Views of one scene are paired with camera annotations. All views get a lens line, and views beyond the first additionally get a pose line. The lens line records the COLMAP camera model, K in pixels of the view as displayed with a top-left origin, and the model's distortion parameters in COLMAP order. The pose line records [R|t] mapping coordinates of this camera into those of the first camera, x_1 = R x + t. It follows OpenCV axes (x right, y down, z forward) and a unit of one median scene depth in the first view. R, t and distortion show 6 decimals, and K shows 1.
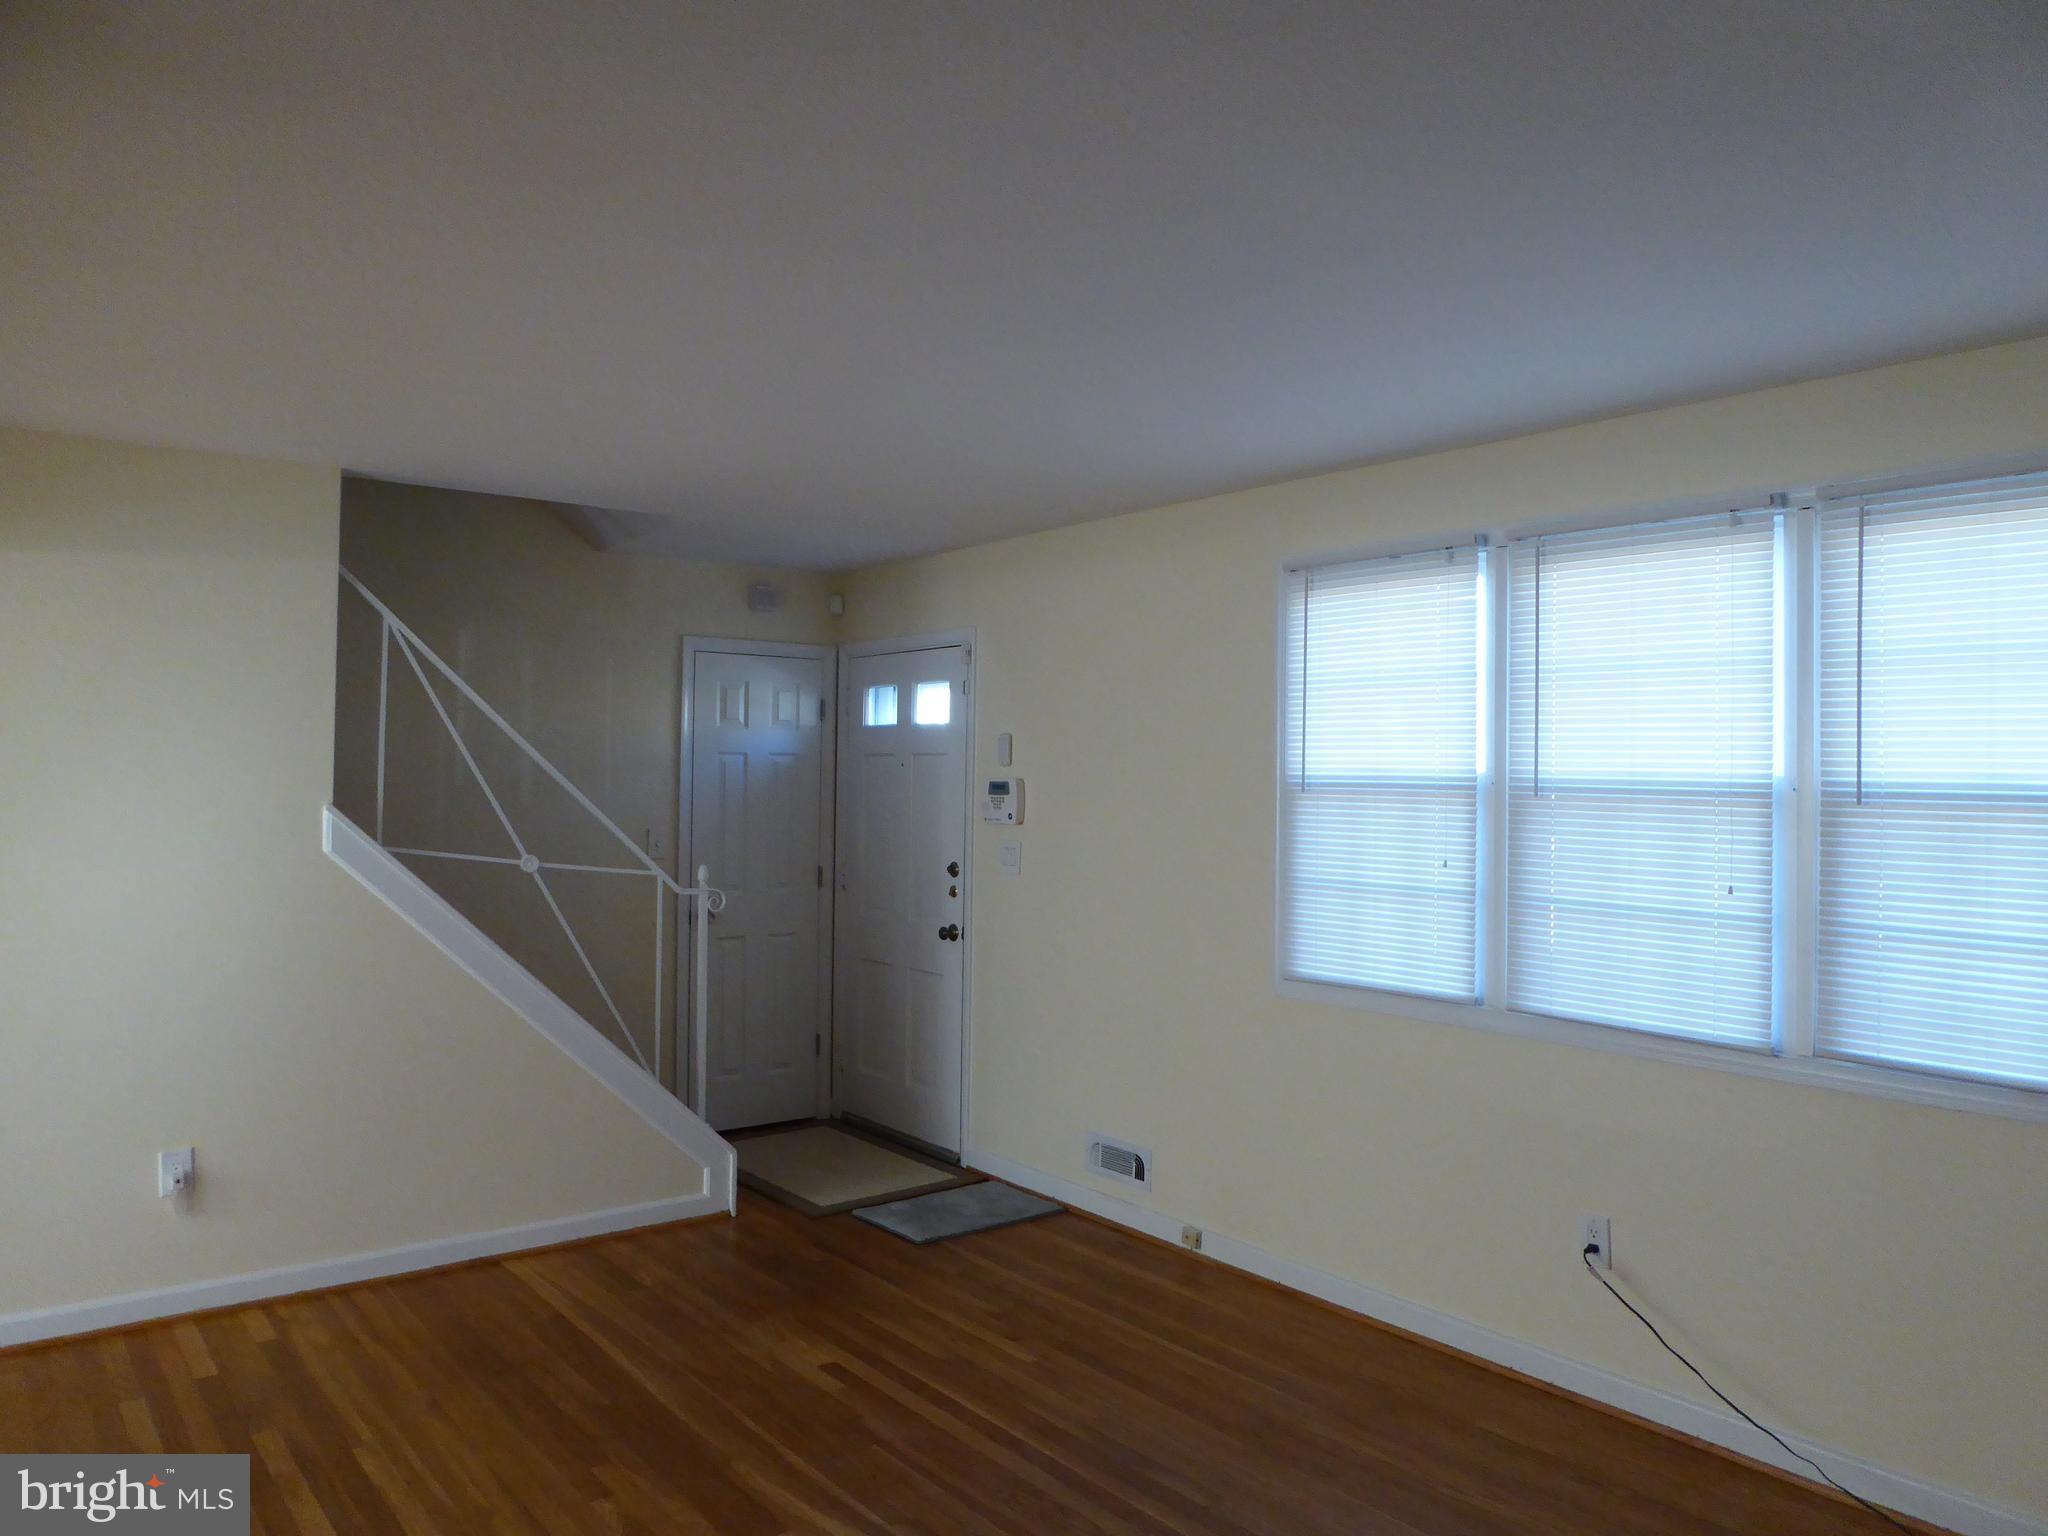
lens RADIAL K [[1469.2, 0, 1049.8], [0, 1469.2, 751.0], [0, 0, 1]] dist [-0.052282, 0.041868]
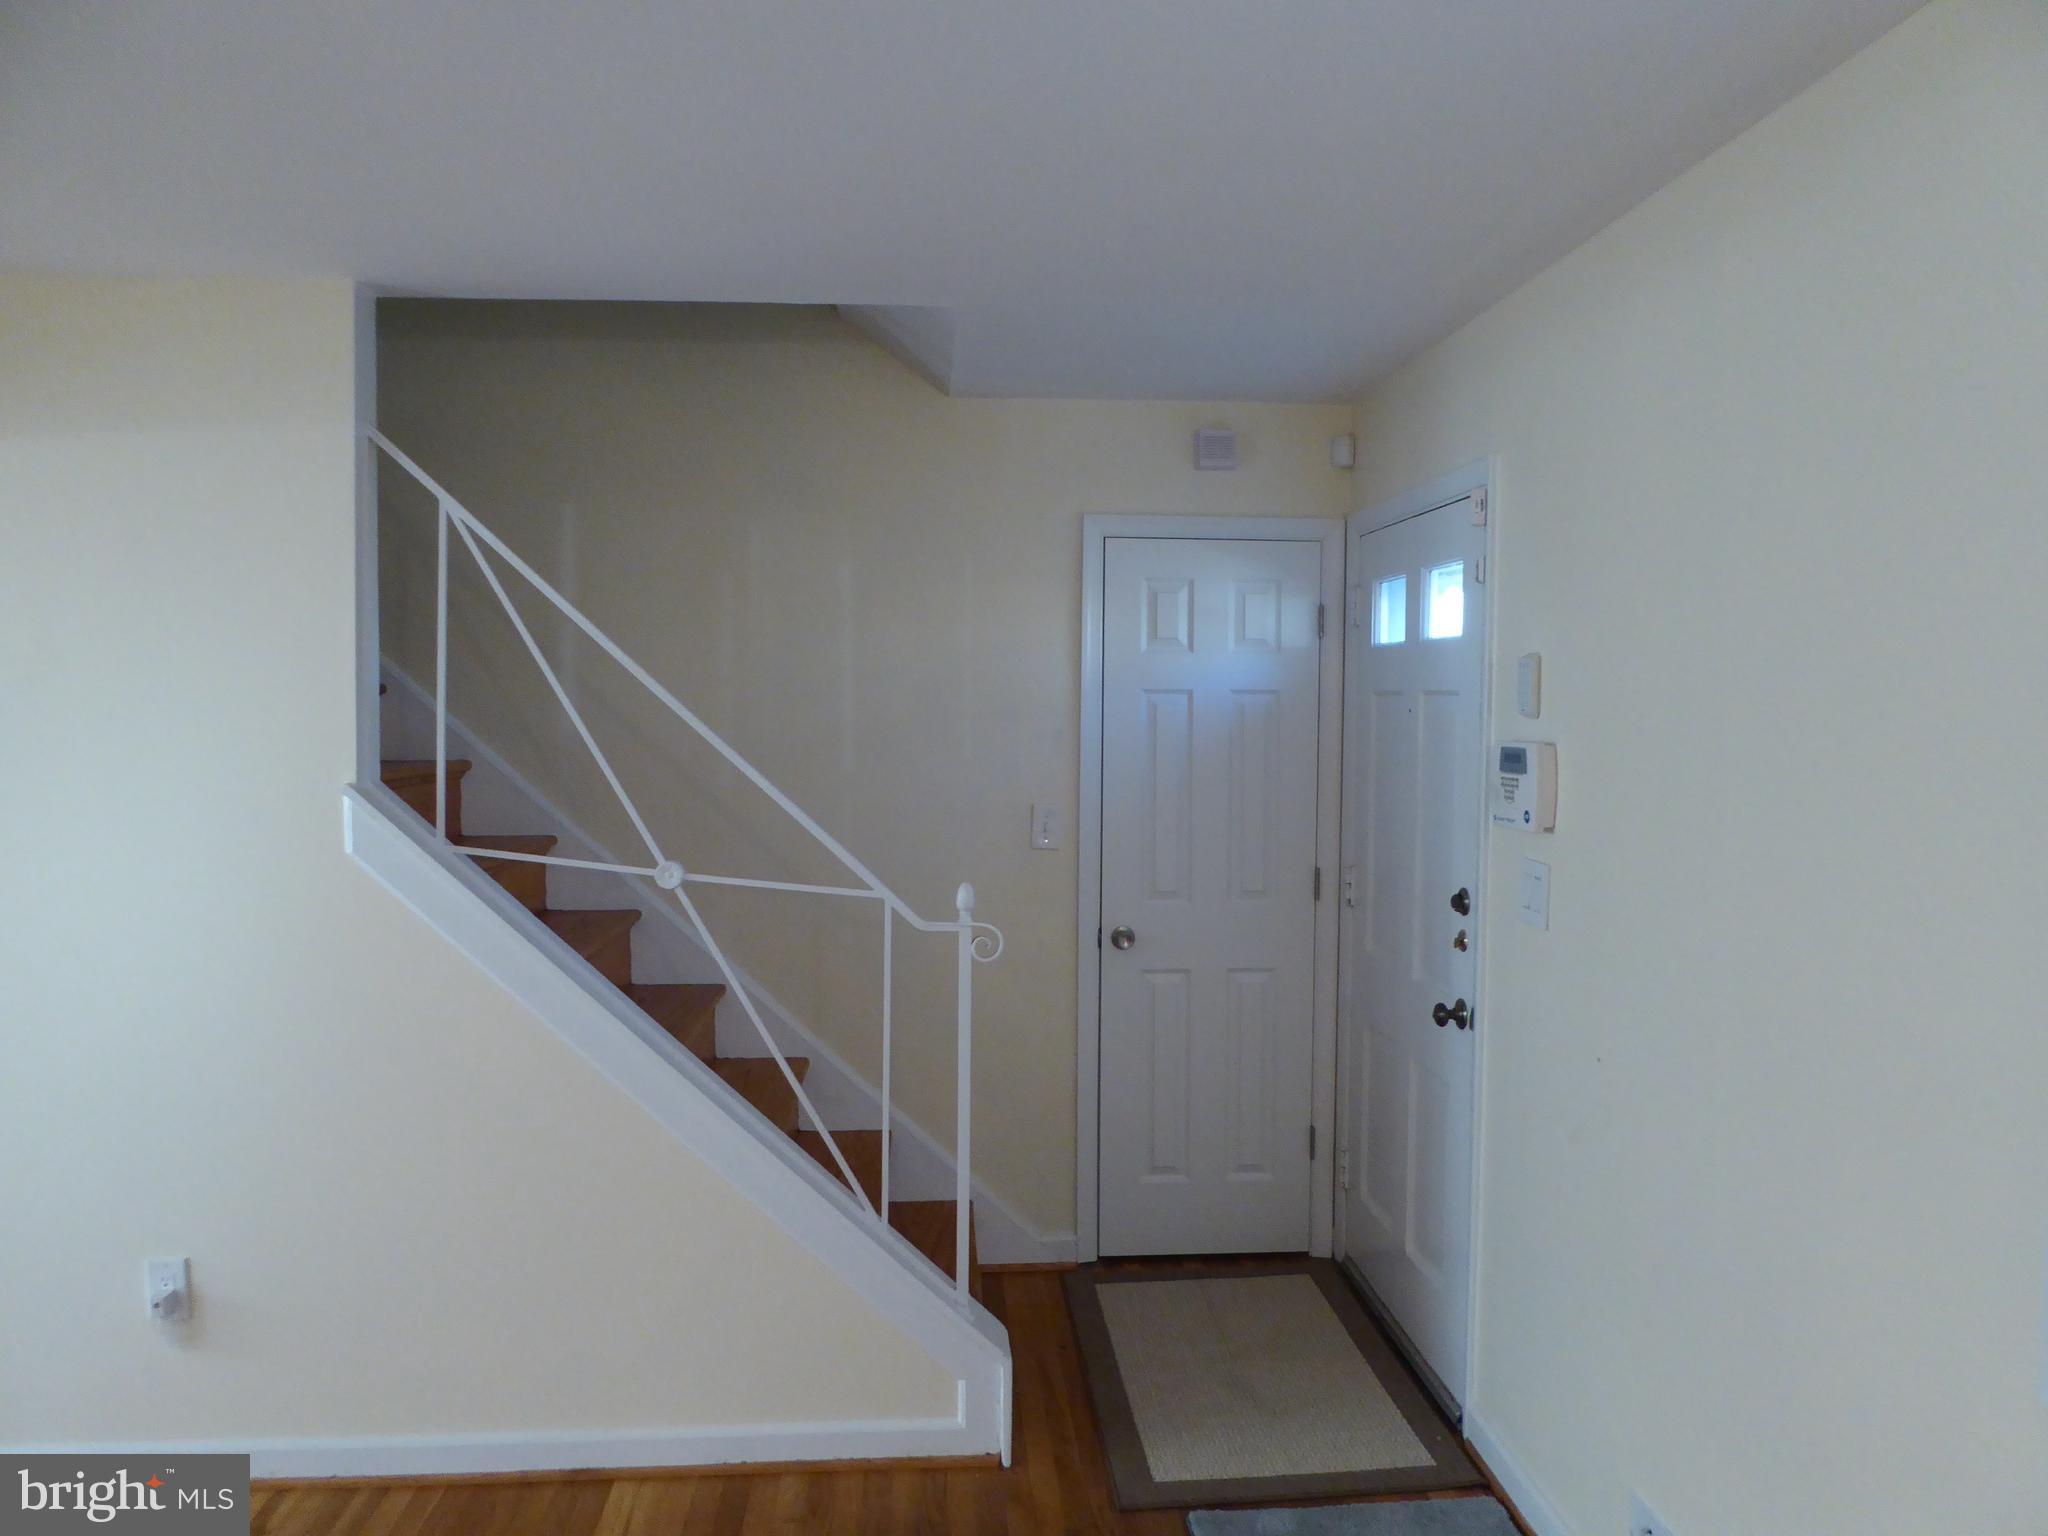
lens RADIAL K [[1480.4, 0, 1025.4], [0, 1480.4, 740.5], [0, 0, 1]] dist [-0.027576, -0.000231]
pose [[0.826811, 0.013214, -0.562324, 0.137594], [0.013740, 0.998951, 0.043678, -0.008253], [0.562311, -0.043840, 0.825763, 0.552898]]
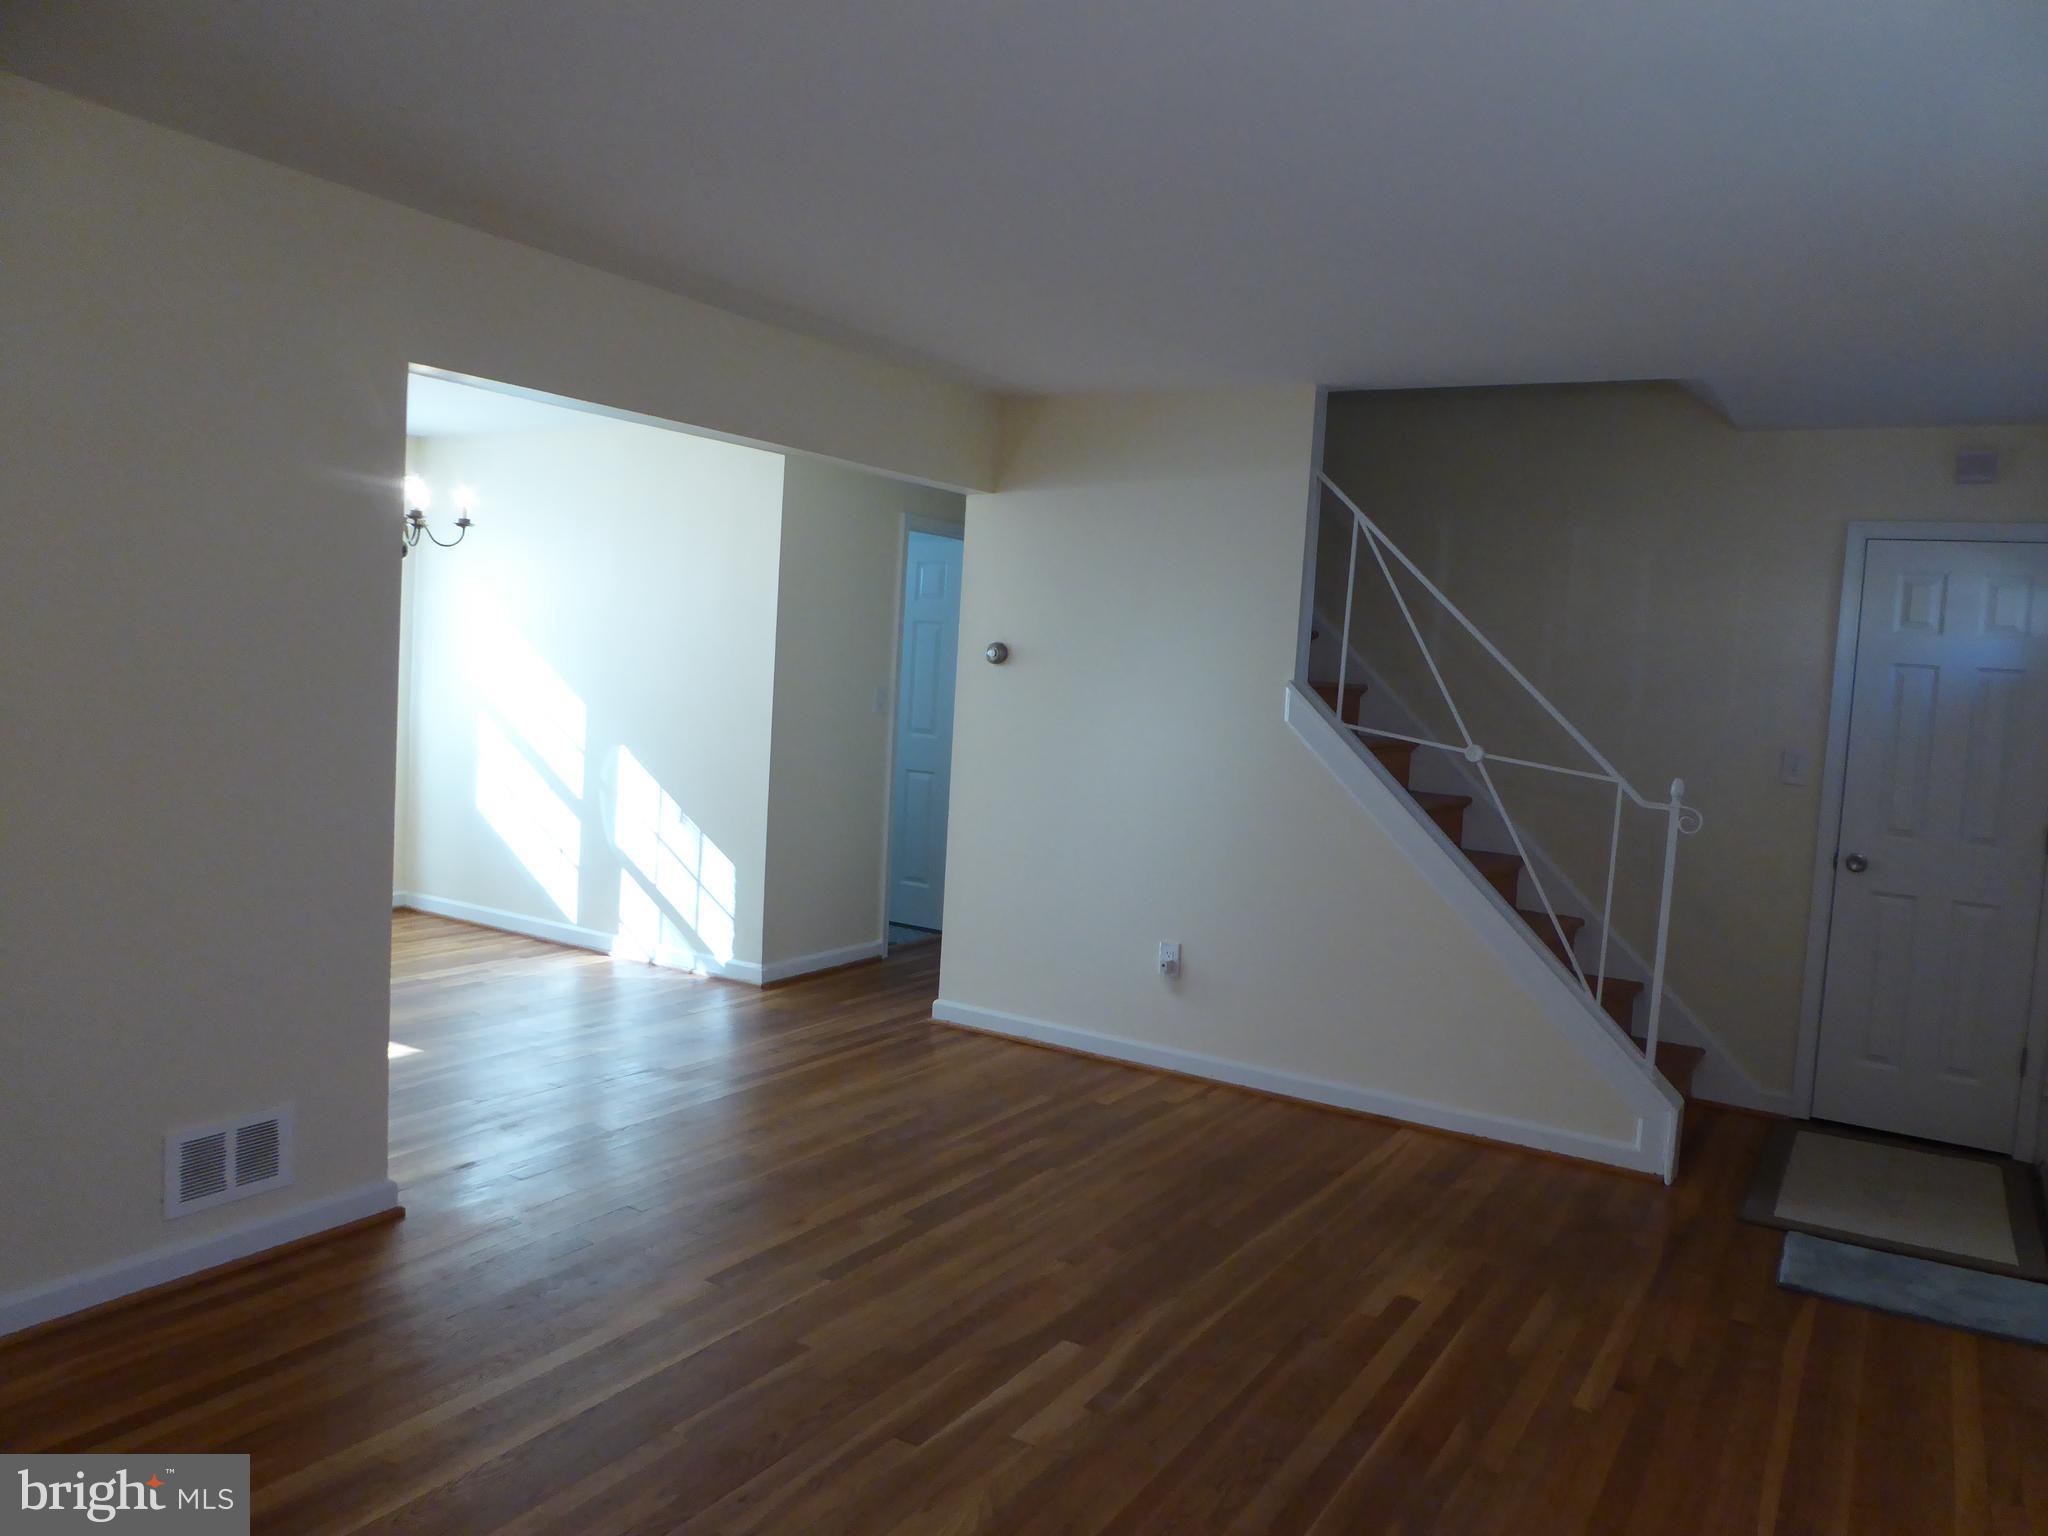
lens RADIAL K [[1480.4, 0, 1025.4], [0, 1480.4, 740.5], [0, 0, 1]] dist [-0.027576, -0.000231]
pose [[0.349130, 0.068666, -0.934555, 0.482180], [-0.043525, 0.997424, 0.057025, 0.023761], [0.936063, 0.020767, 0.351219, 0.354357]]
